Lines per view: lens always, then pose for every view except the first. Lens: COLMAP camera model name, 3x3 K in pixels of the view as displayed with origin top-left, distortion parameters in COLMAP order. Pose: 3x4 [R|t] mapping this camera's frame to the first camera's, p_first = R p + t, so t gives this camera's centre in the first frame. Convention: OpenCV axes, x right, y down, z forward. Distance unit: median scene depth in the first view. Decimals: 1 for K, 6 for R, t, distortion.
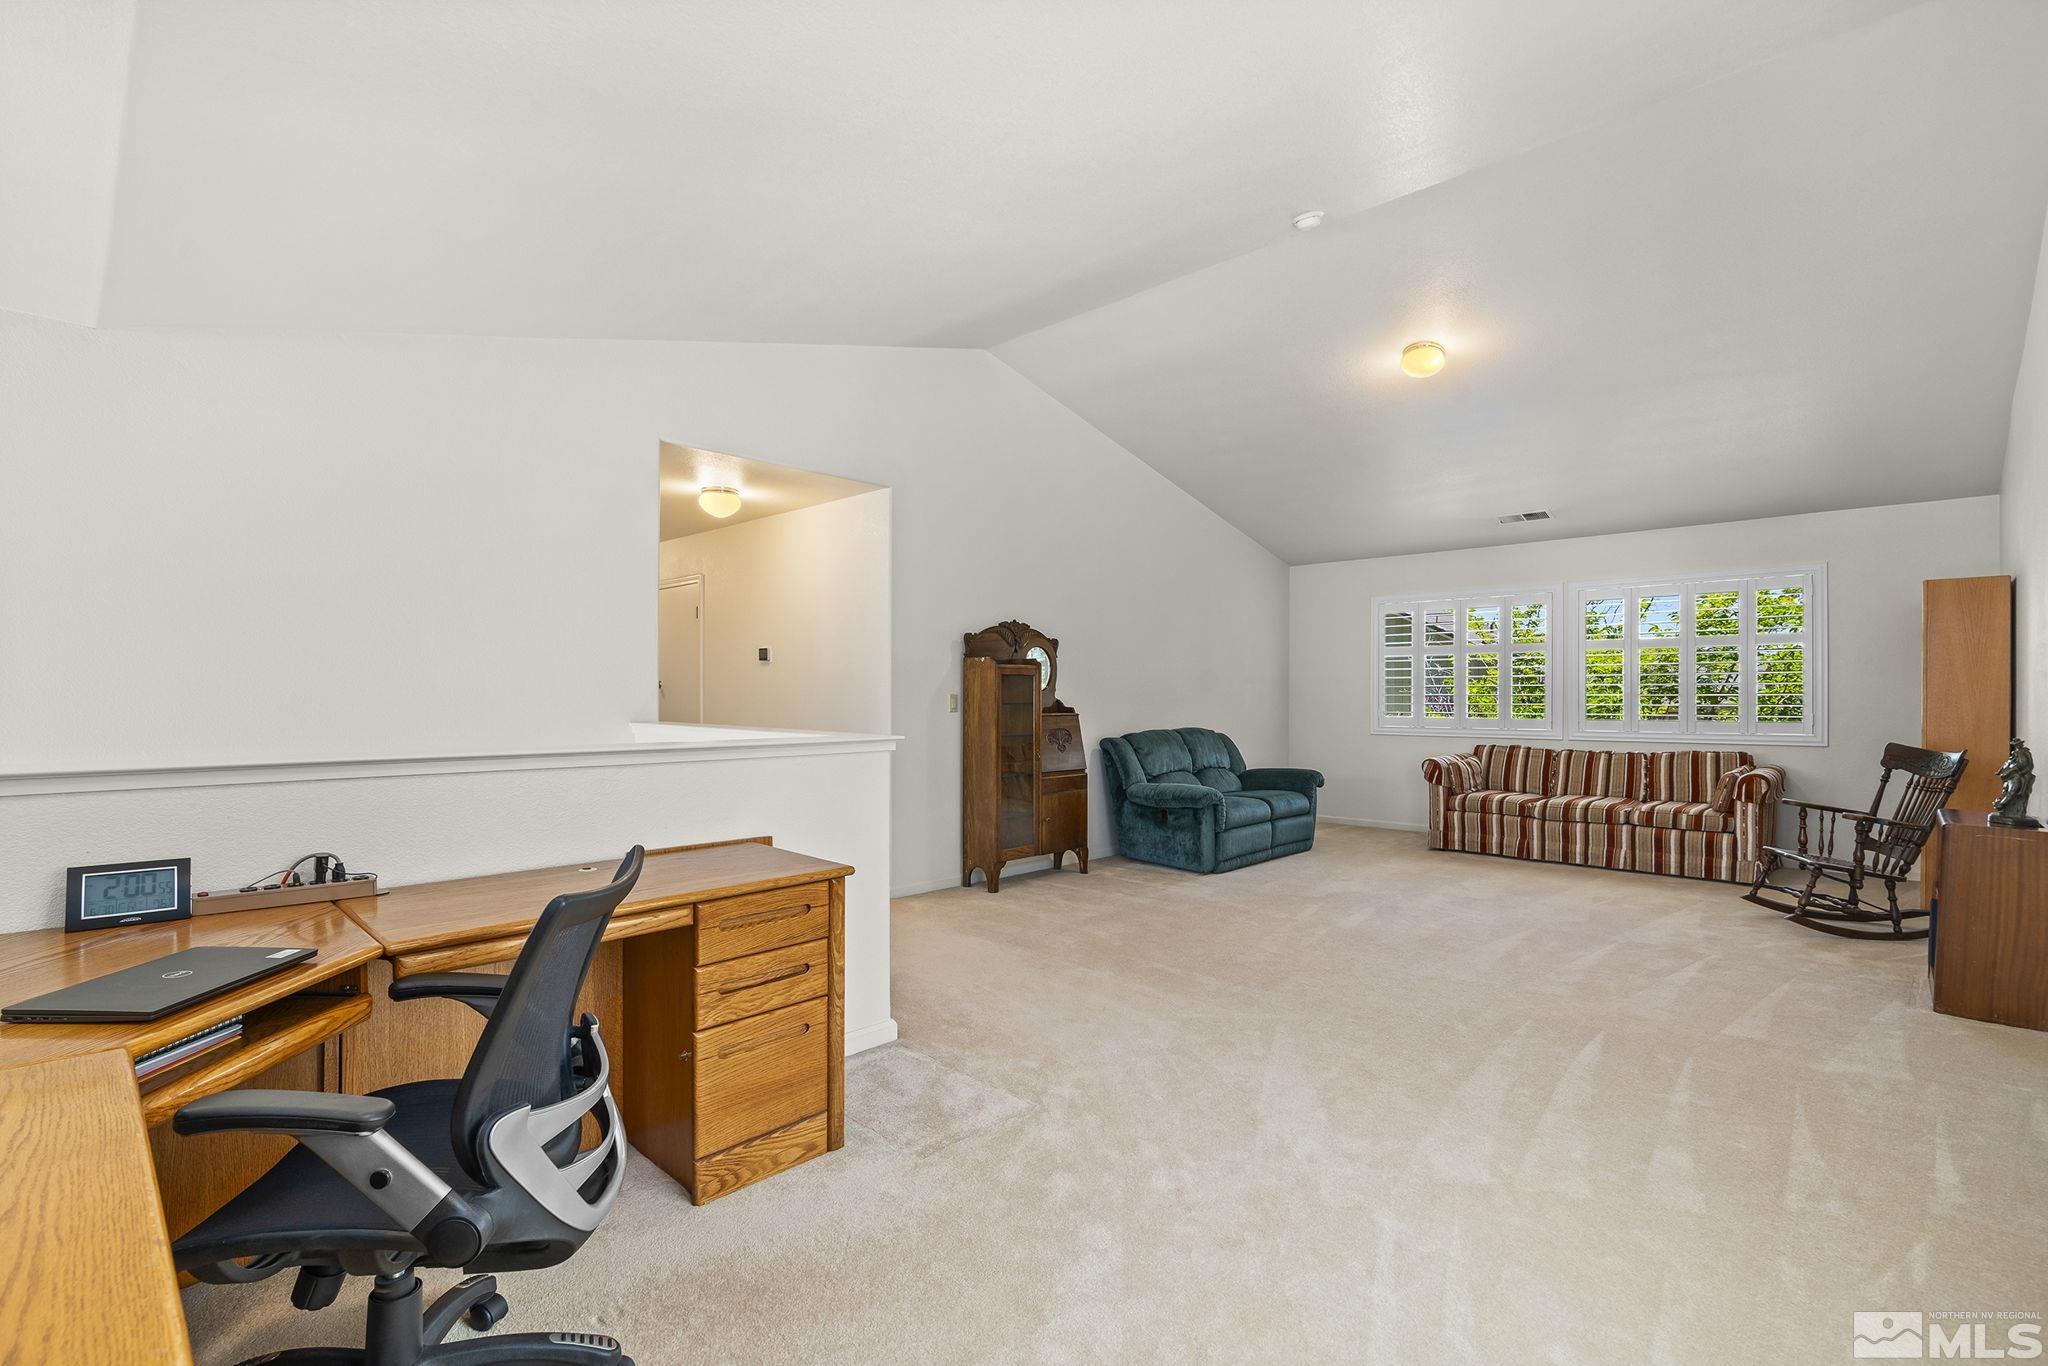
lens RADIAL K [[929.5, 0, 1028.7], [0, 929.5, 711.2], [0, 0, 1]] dist [0.000480, 0.000541]
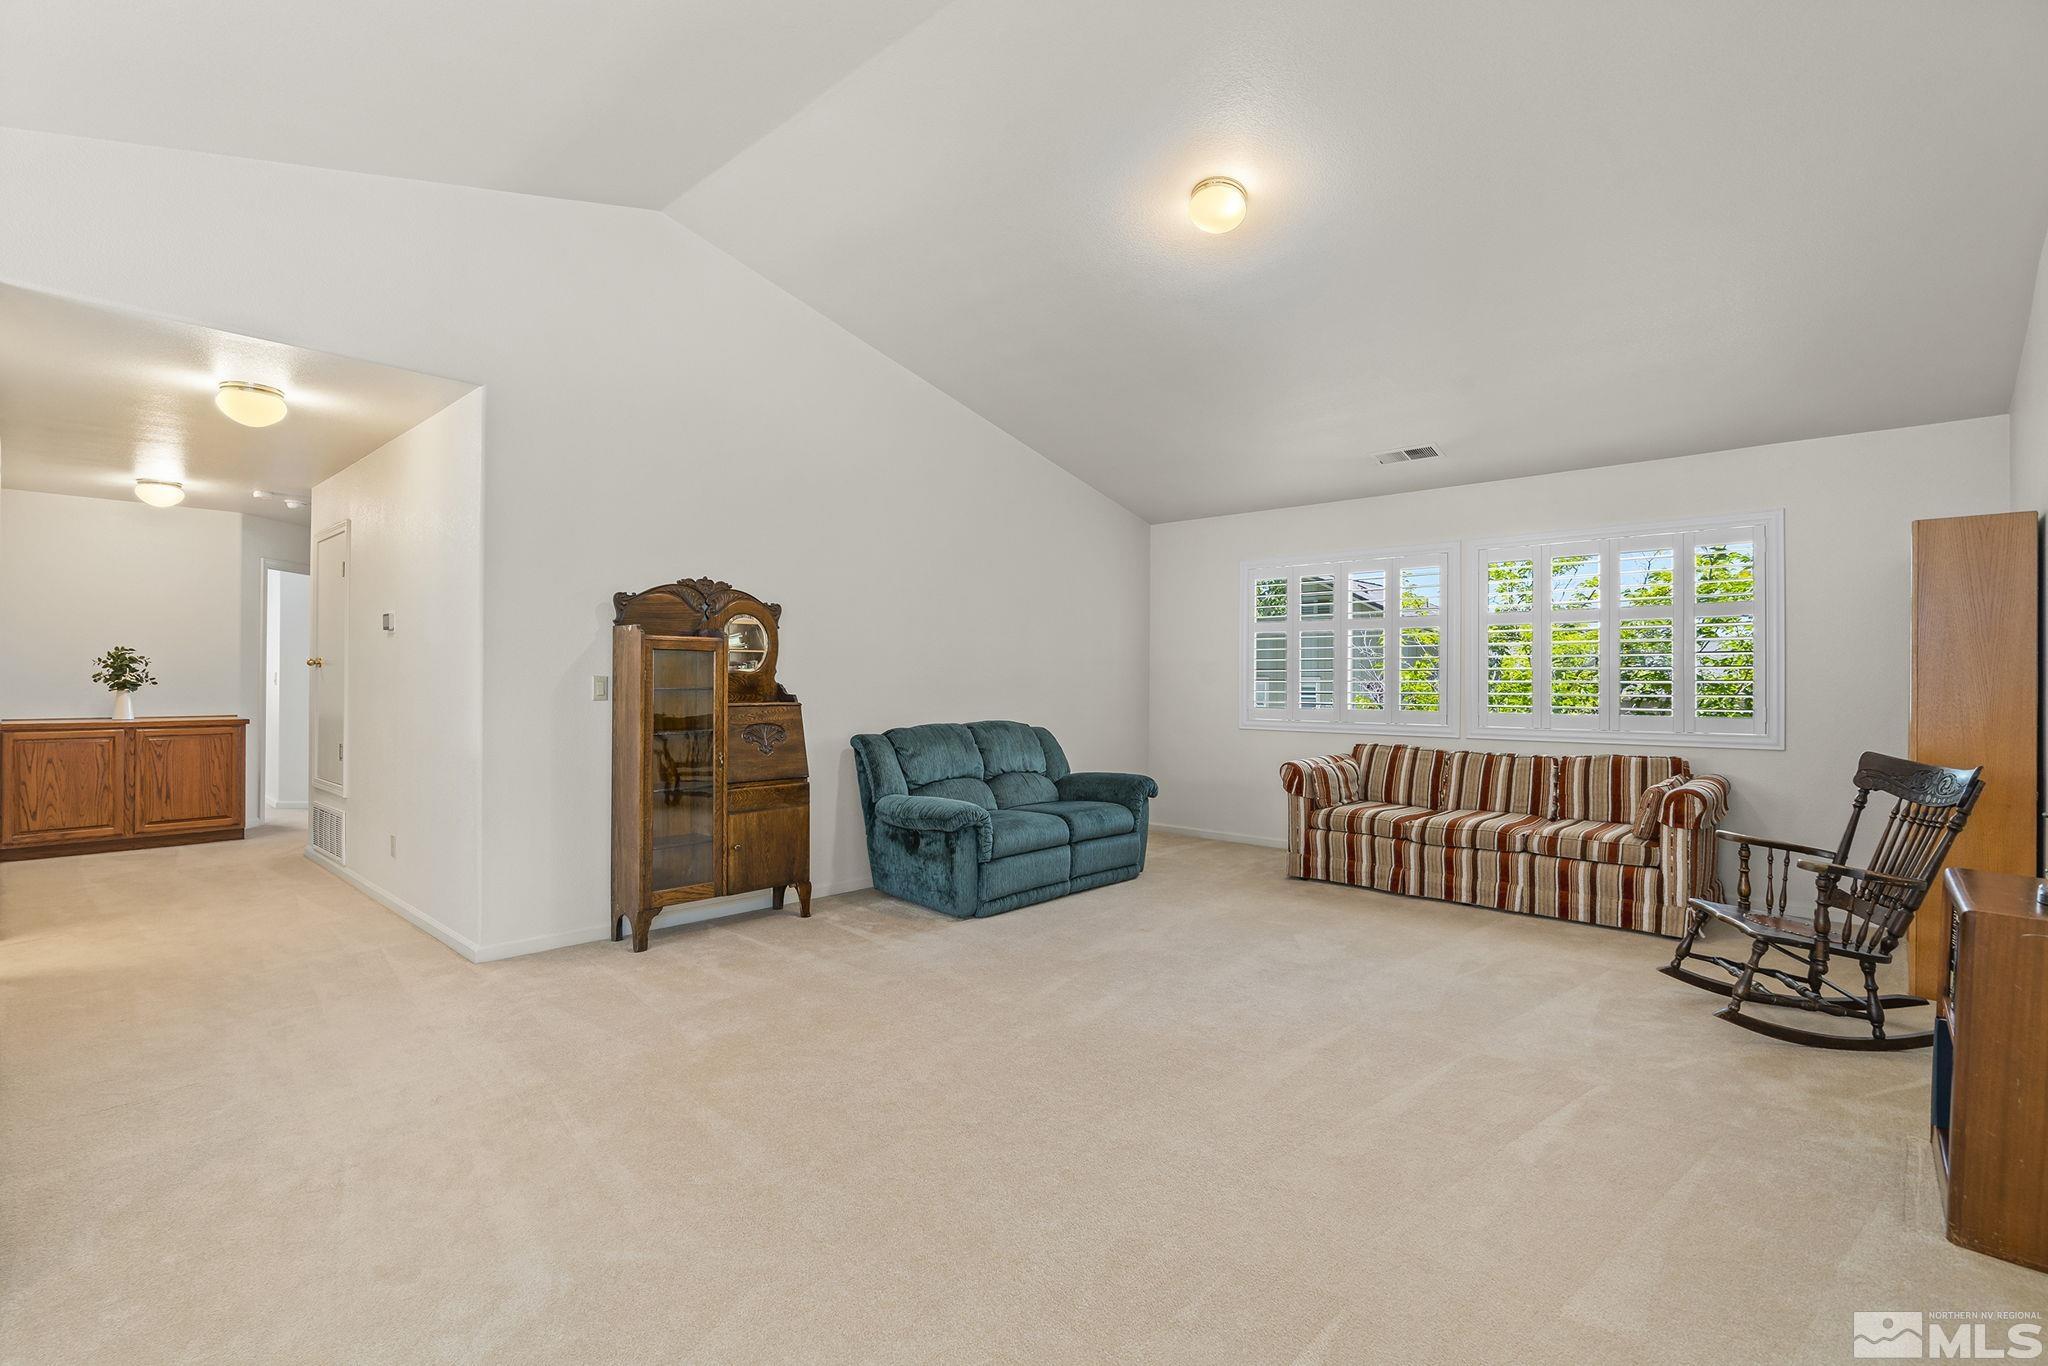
lens RADIAL K [[931.5, 0, 1025.5], [0, 931.5, 692.0], [0, 0, 1]] dist [-0.005948, 0.001118]
pose [[0.999876, 0.004878, 0.014965, 0.226748], [-0.004798, 0.999974, -0.005403, -0.003088], [-0.014991, 0.005330, 0.999873, 0.249915]]
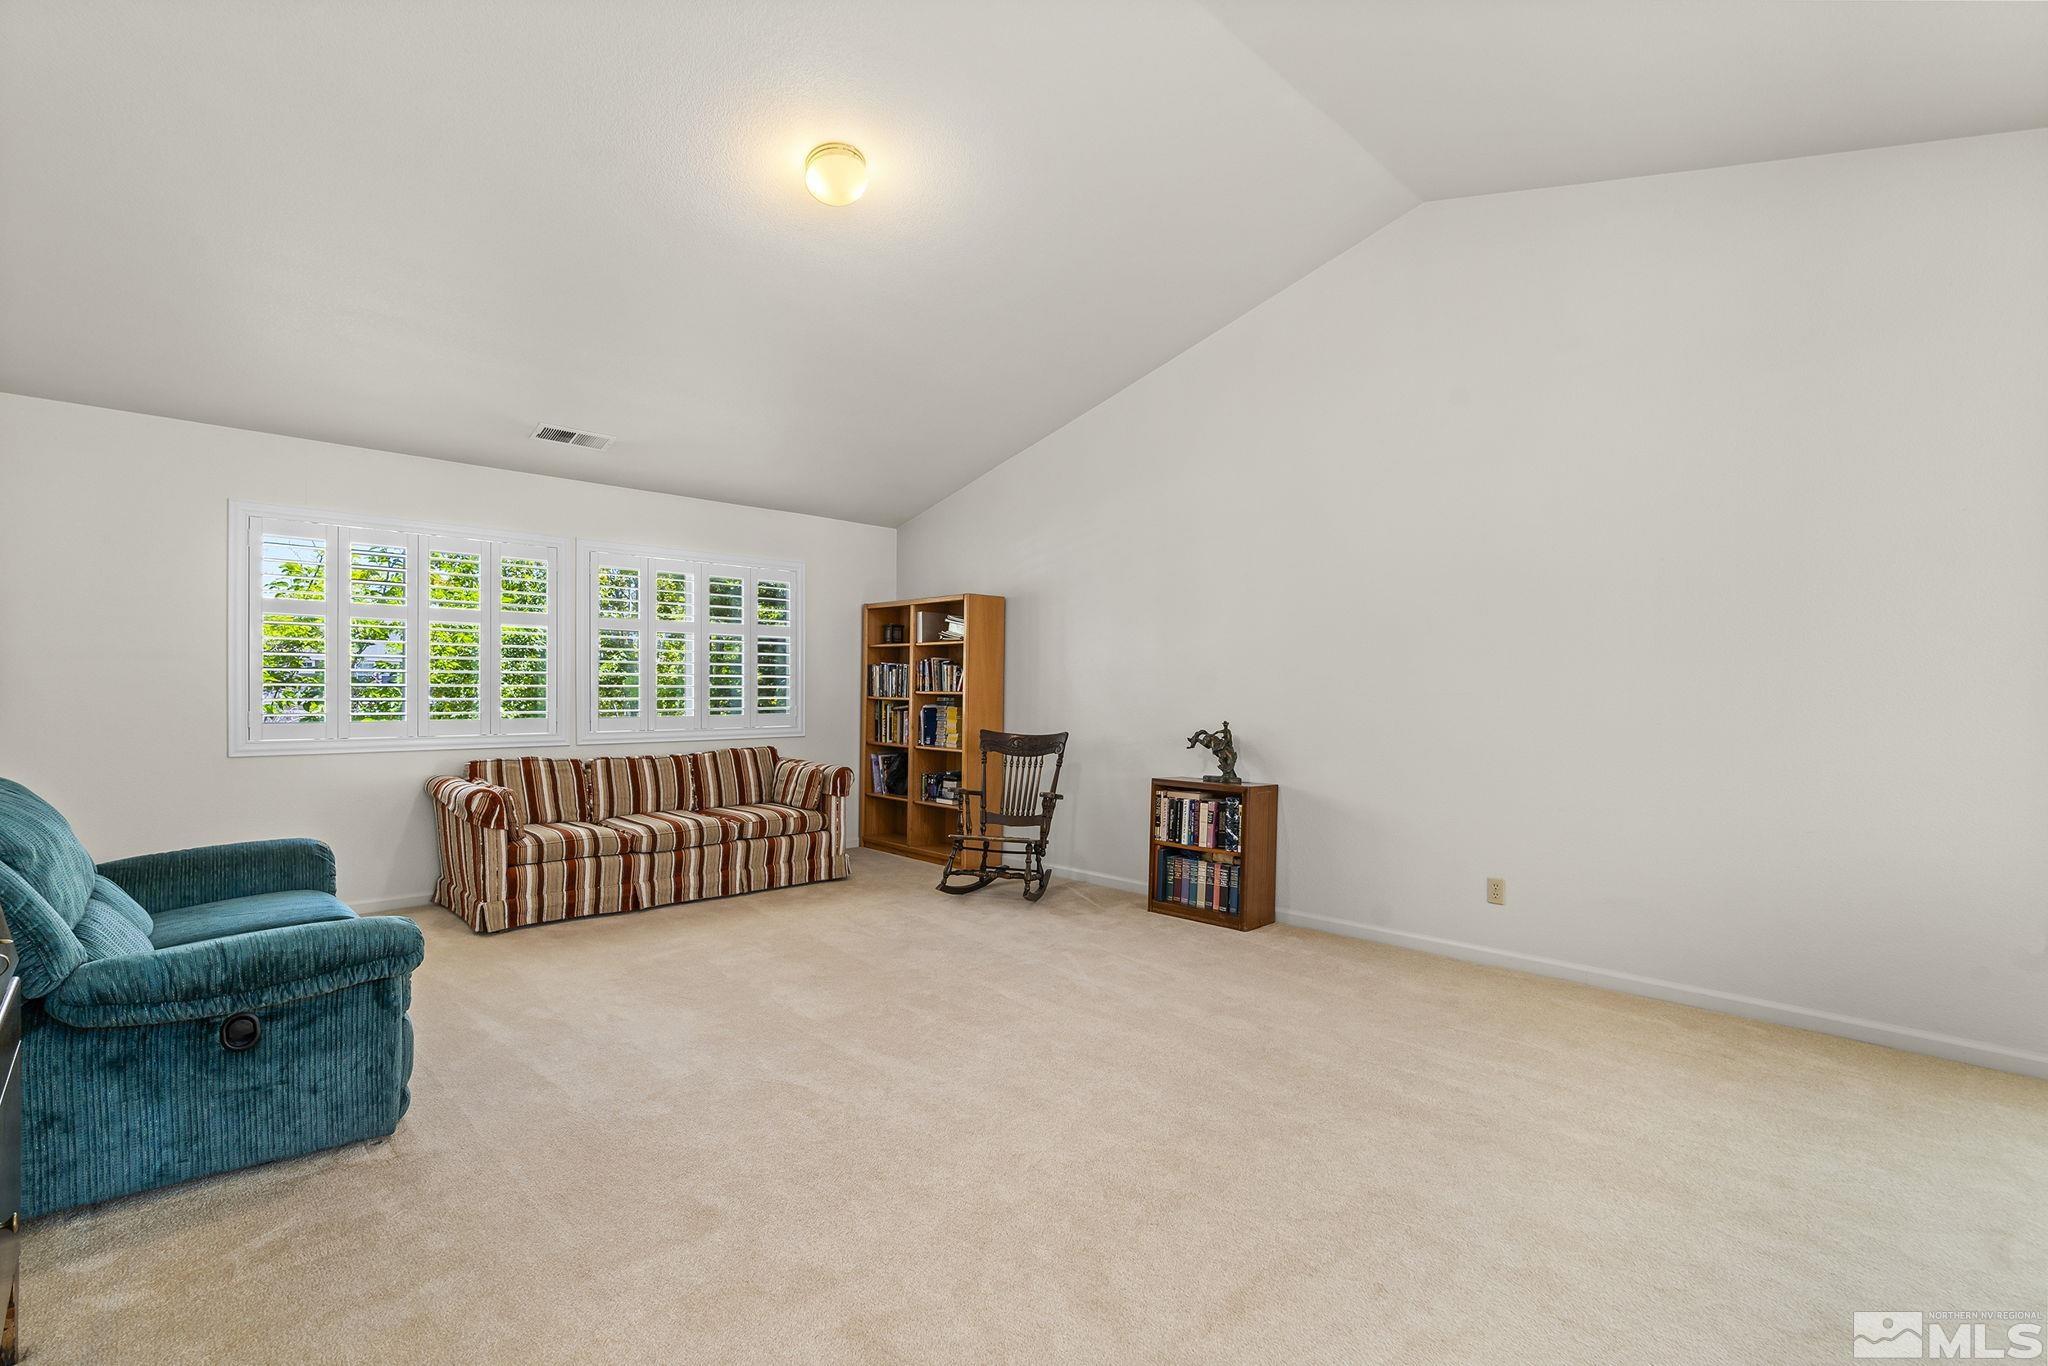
lens RADIAL K [[929.7, 0, 1024.5], [0, 929.7, 684.9], [0, 0, 1]] dist [-0.004407, 0.000284]
pose [[0.042919, 0.009428, 0.999034, -0.187891], [0.011580, 0.999884, -0.009933, -0.007333], [-0.999011, 0.011995, 0.042805, 0.709848]]
